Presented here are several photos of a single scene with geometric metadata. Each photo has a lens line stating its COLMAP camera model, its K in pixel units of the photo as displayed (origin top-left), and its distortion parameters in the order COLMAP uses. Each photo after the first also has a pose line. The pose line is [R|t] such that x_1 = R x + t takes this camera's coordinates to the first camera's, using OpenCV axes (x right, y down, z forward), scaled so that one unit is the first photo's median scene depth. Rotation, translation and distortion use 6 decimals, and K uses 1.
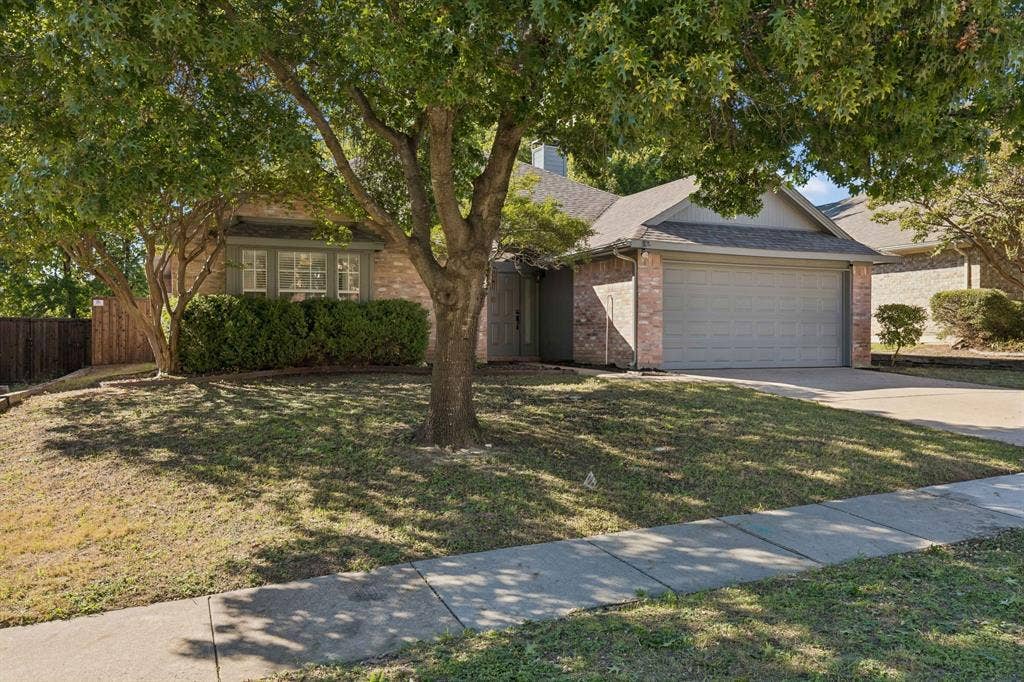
lens RADIAL K [[671.8, 0, 510.4], [0, 671.8, 340.5], [0, 0, 1]] dist [-0.007909, -0.001343]
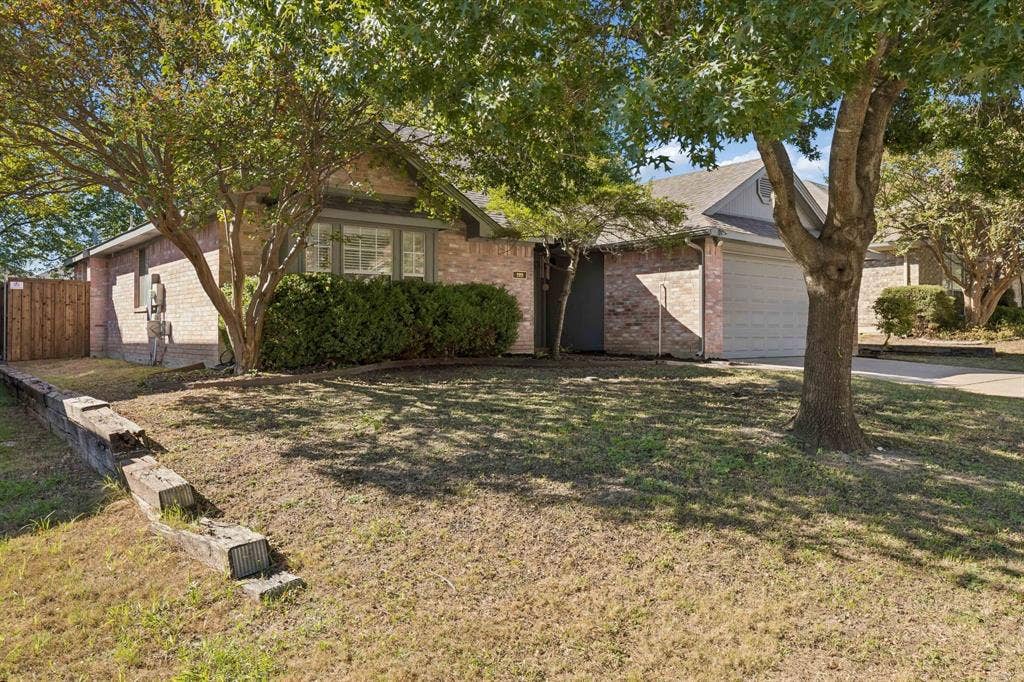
lens RADIAL K [[639.9, 0, 512.6], [0, 639.9, 338.0], [0, 0, 1]] dist [-0.003715, -0.000538]
pose [[0.972441, -0.002717, 0.233134, -0.296085], [0.001051, 0.999973, 0.007273, 0.004791], [-0.233148, -0.006828, 0.972417, 0.140236]]
